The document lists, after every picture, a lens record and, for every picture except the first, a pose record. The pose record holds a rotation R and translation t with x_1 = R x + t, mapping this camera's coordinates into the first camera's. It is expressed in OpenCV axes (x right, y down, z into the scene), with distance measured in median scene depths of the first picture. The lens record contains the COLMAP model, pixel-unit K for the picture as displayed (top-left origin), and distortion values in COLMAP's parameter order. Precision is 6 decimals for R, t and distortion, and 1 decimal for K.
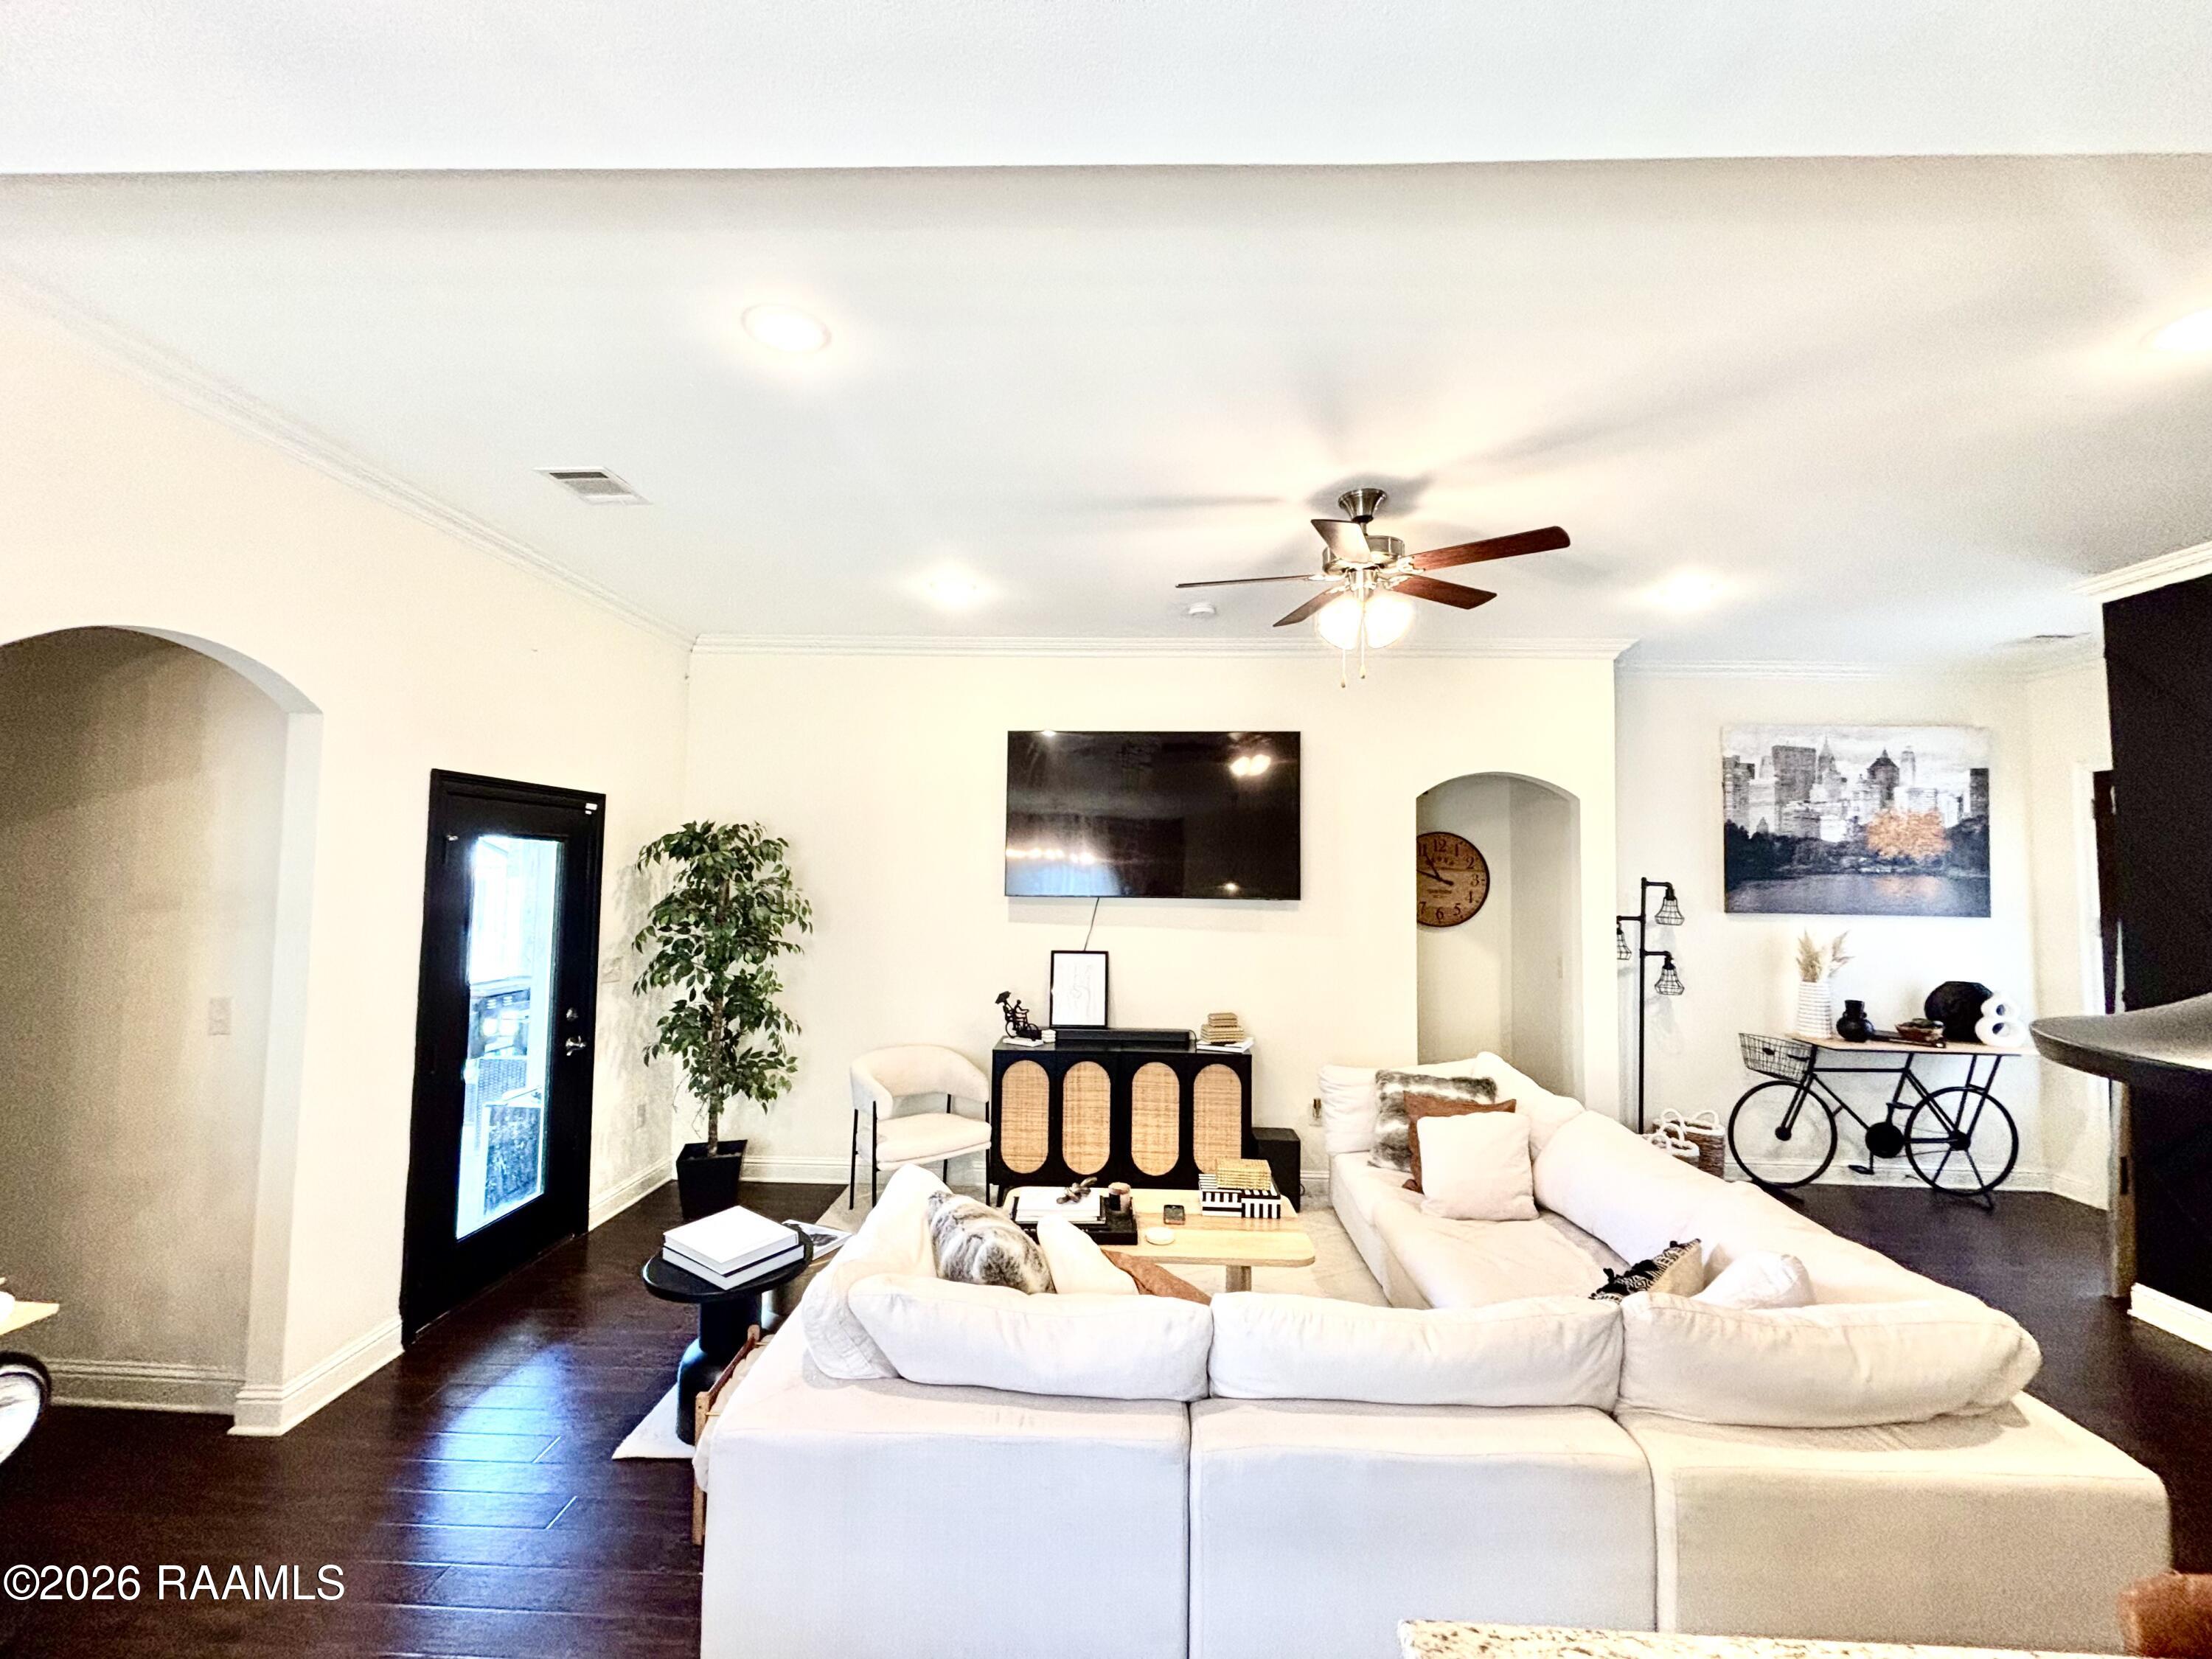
lens RADIAL K [[899.9, 0, 1109.1], [0, 899.9, 823.8], [0, 0, 1]] dist [-0.000480, 0.000660]
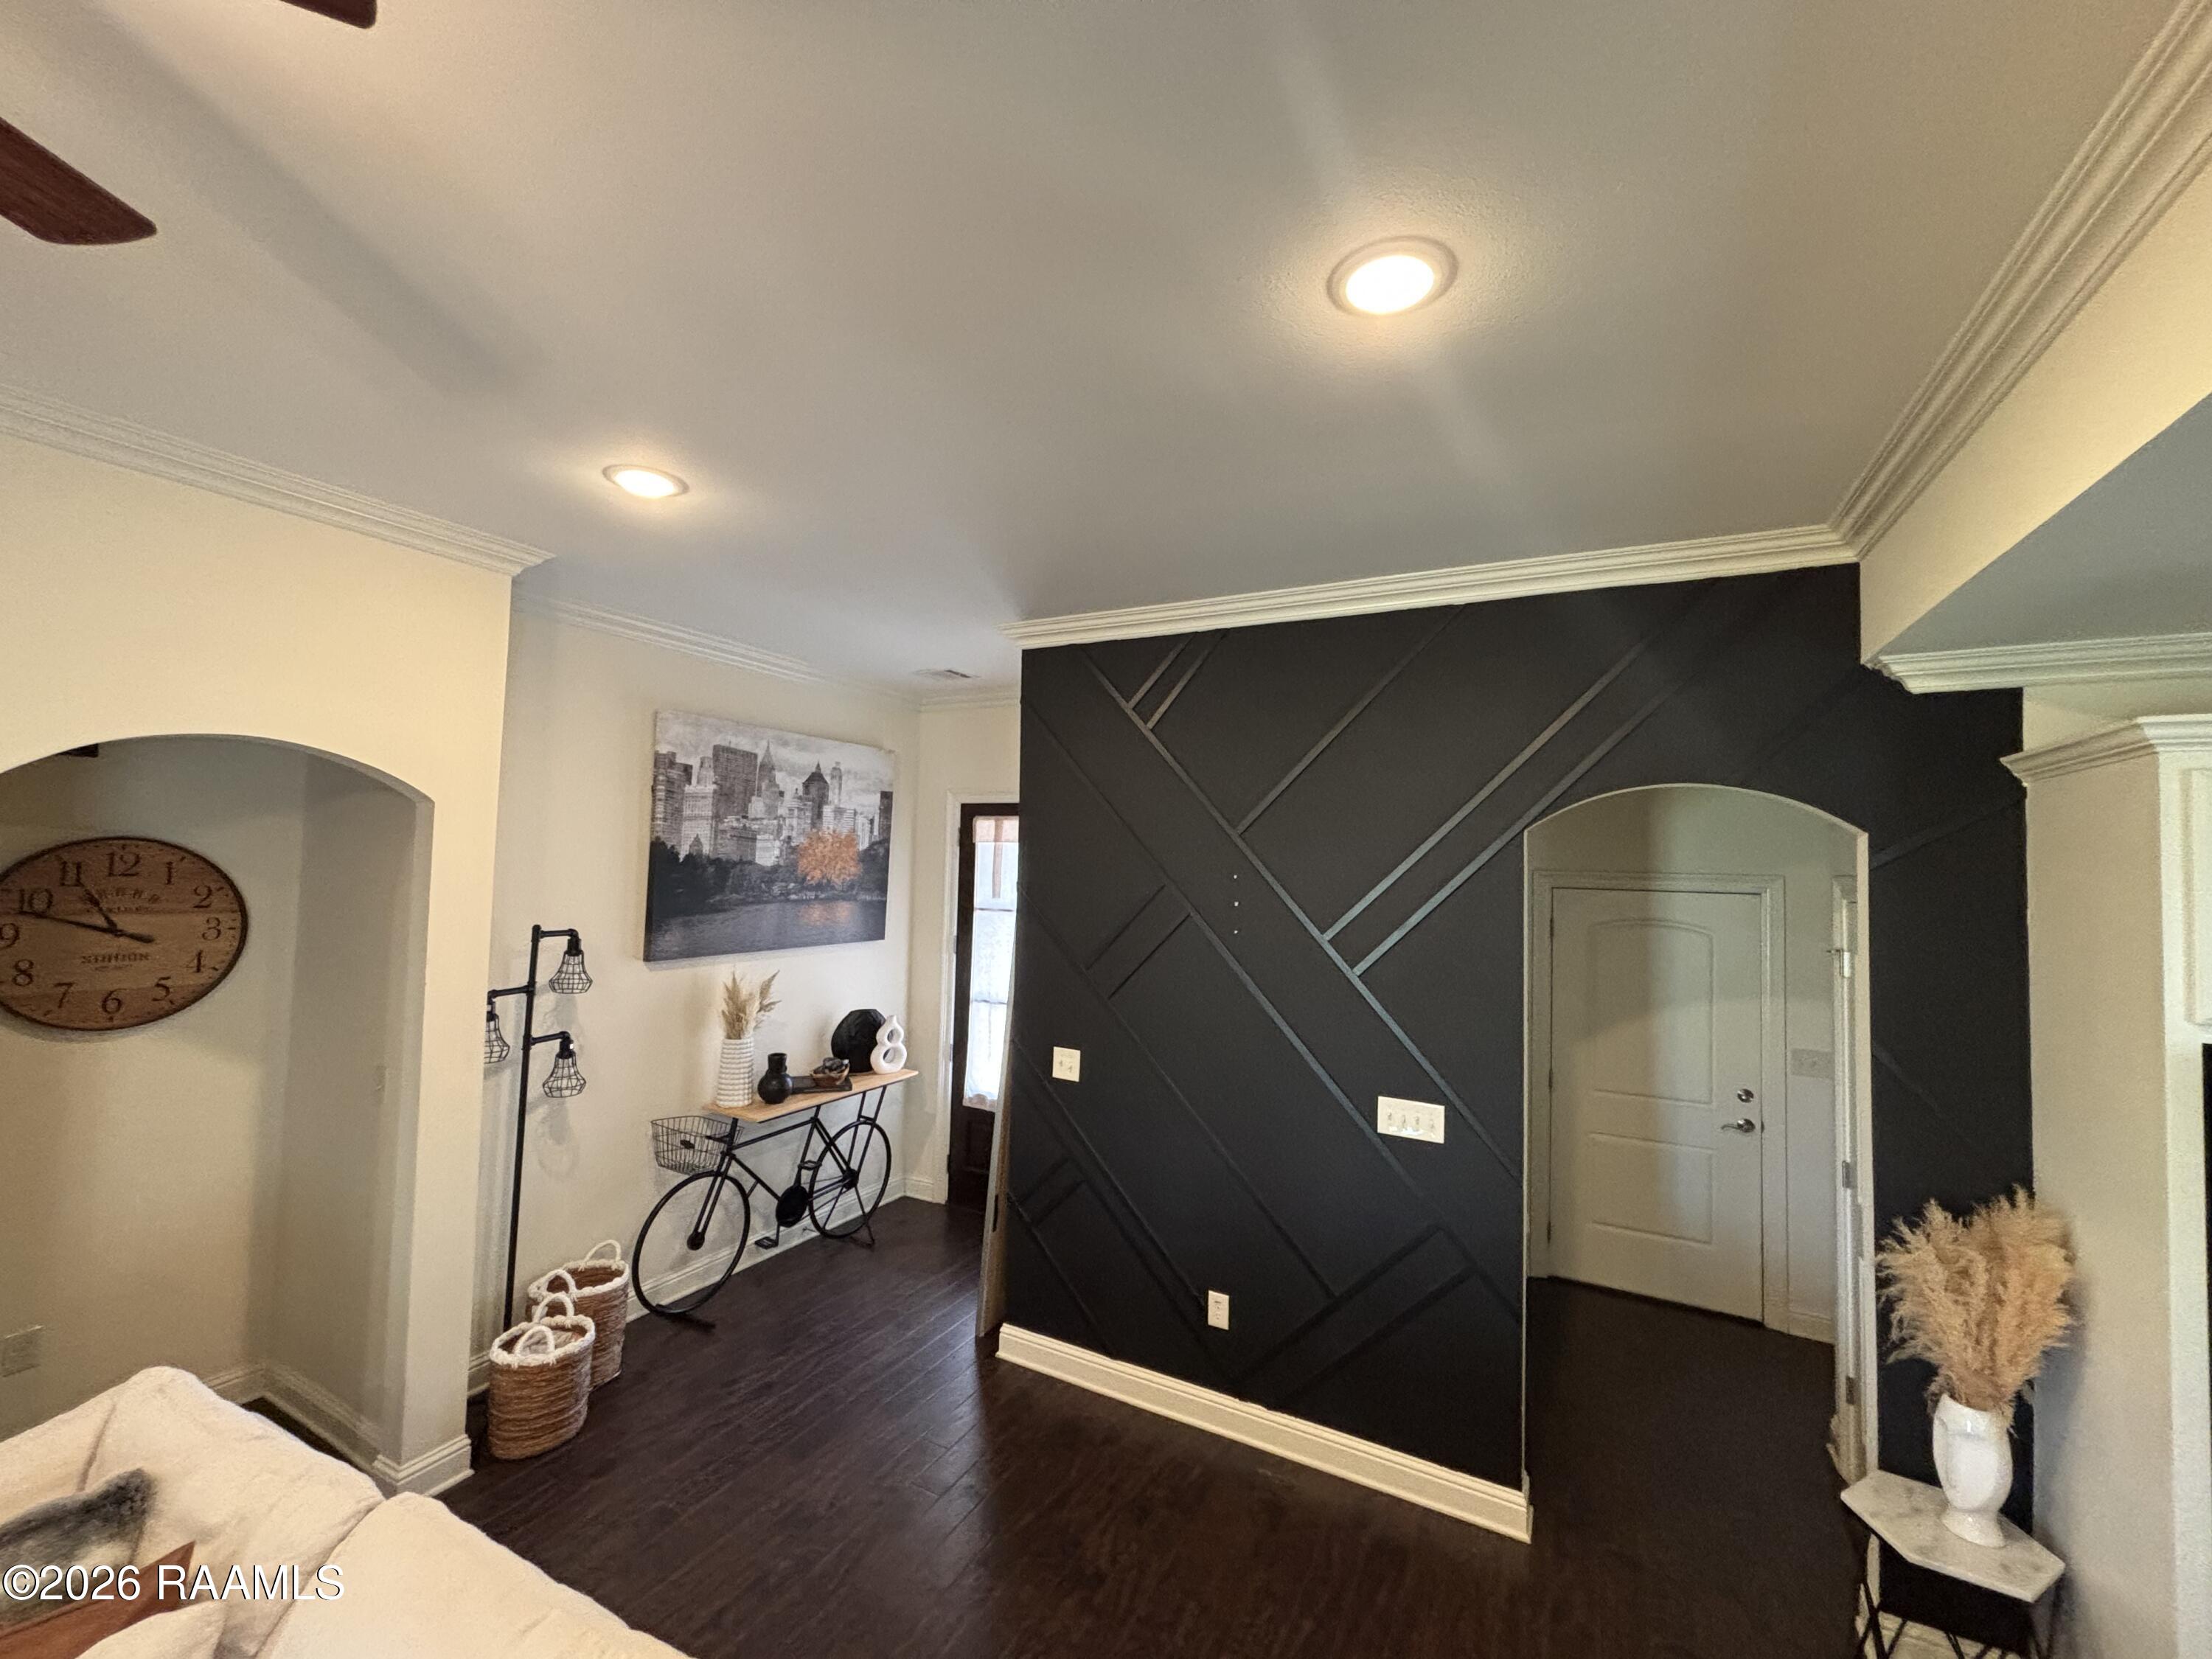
lens RADIAL K [[899.9, 0, 1109.1], [0, 899.9, 823.8], [0, 0, 1]] dist [-0.000480, 0.000660]
pose [[0.445025, 0.033982, 0.894873, 0.191609], [-0.070105, 0.997535, -0.003017, -0.040456], [-0.892770, -0.061393, 0.446310, 0.341852]]
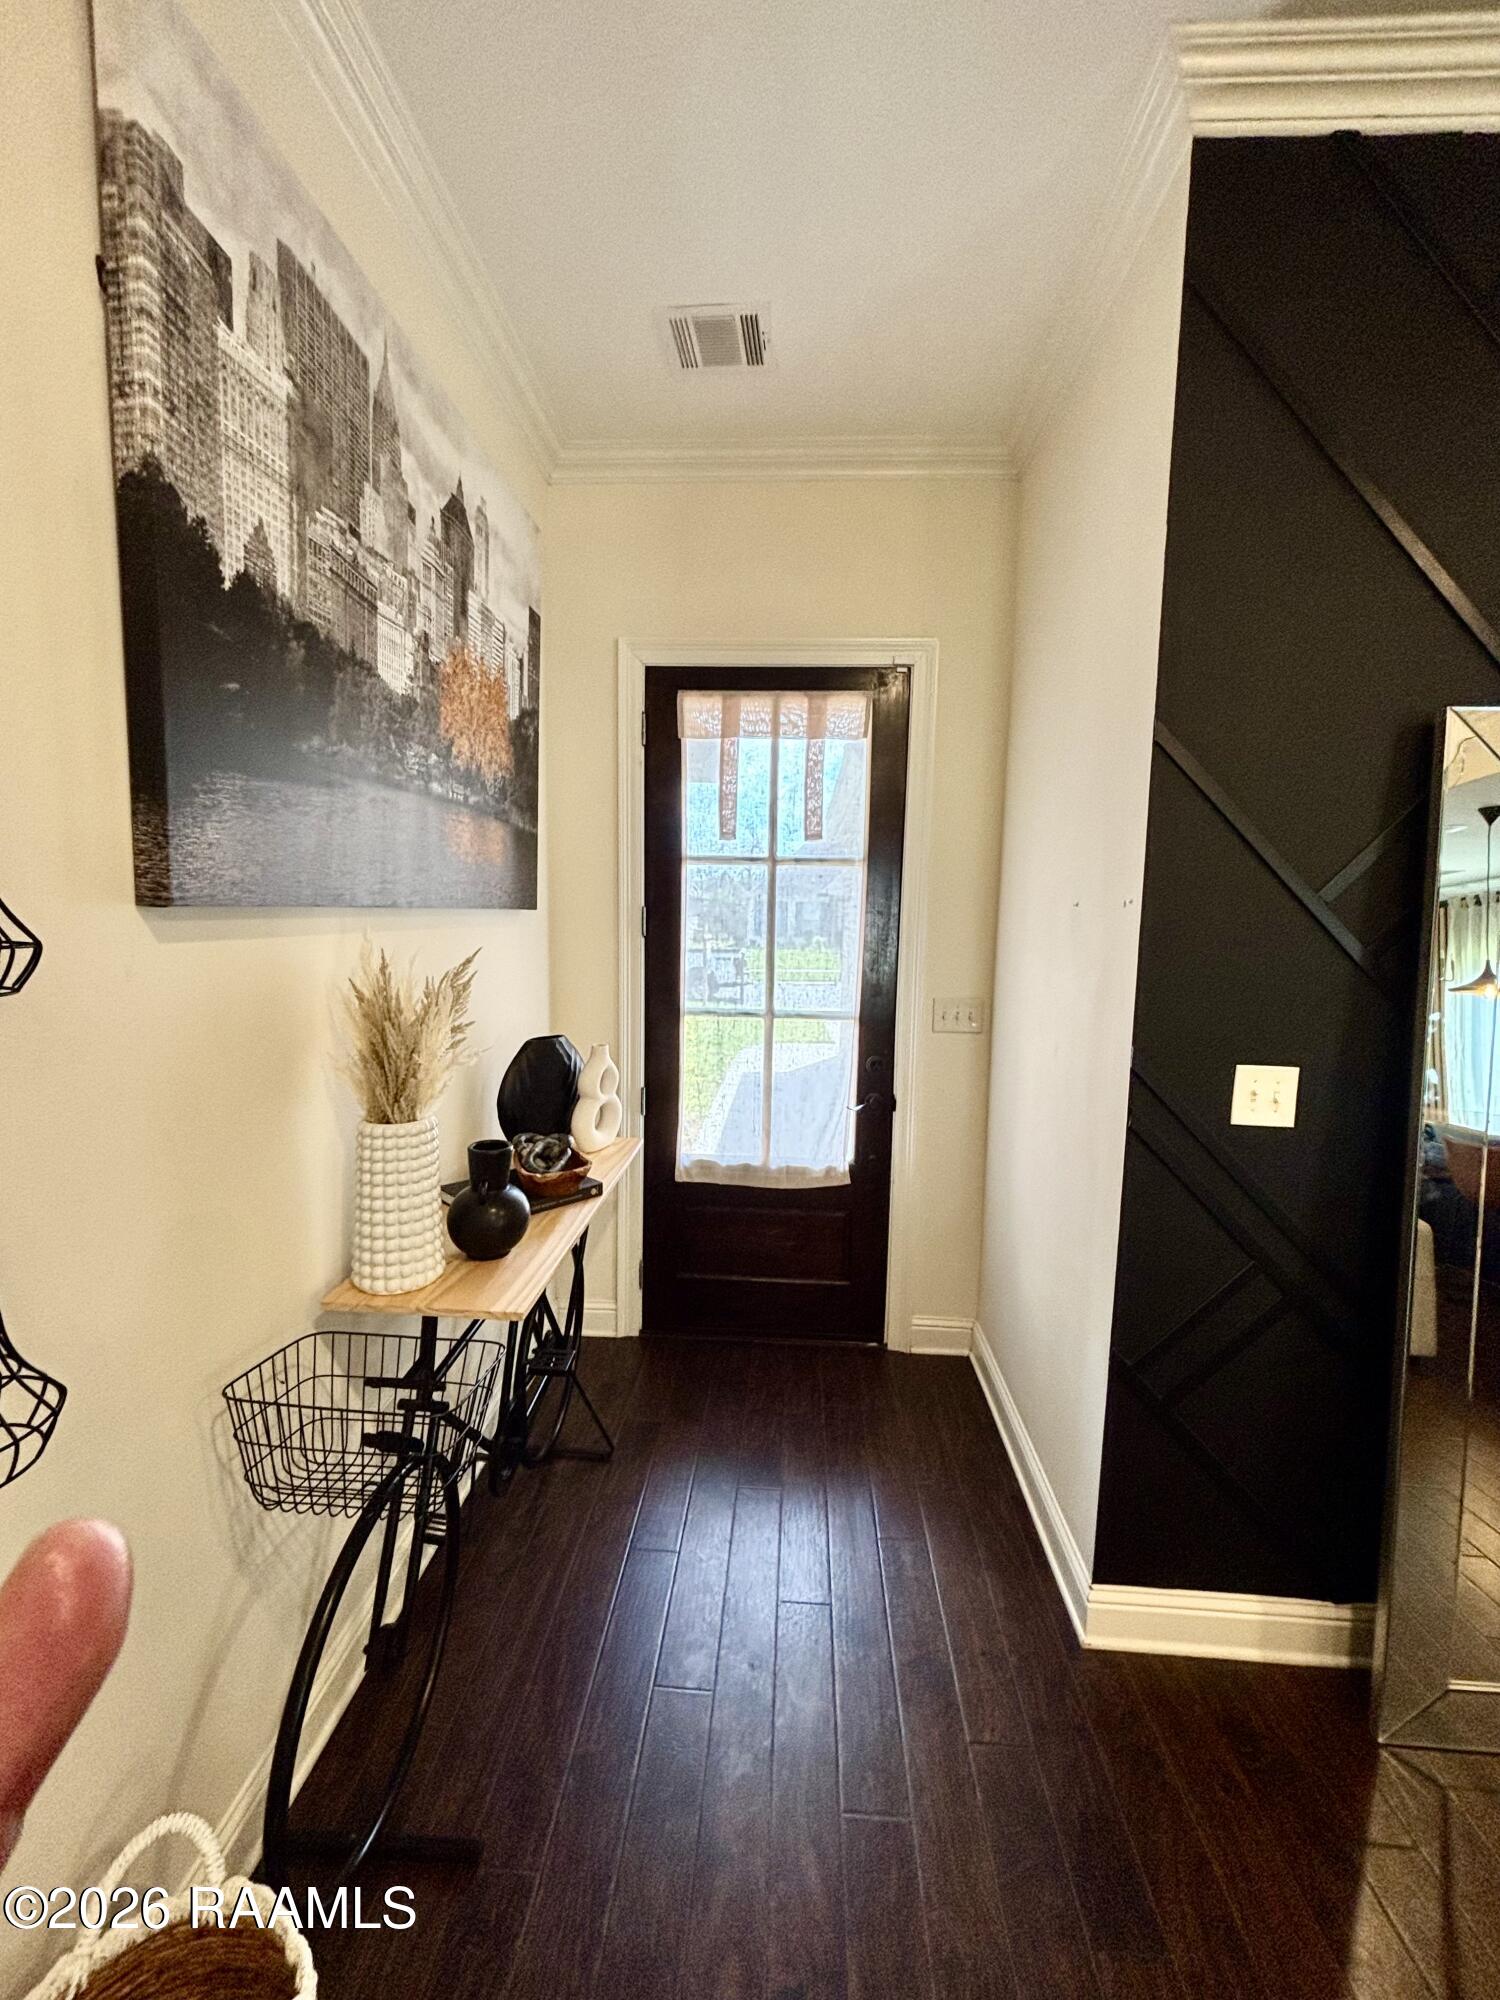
lens RADIAL K [[813.7, 0, 756.6], [0, 813.7, 1001.7], [0, 0, 1]] dist [-0.000480, 0.000660]
pose [[0.021372, -0.128805, 0.991440, 0.501278], [-0.082406, 0.988065, 0.130142, 0.086169], [-0.996370, -0.084482, 0.010503, 0.870687]]
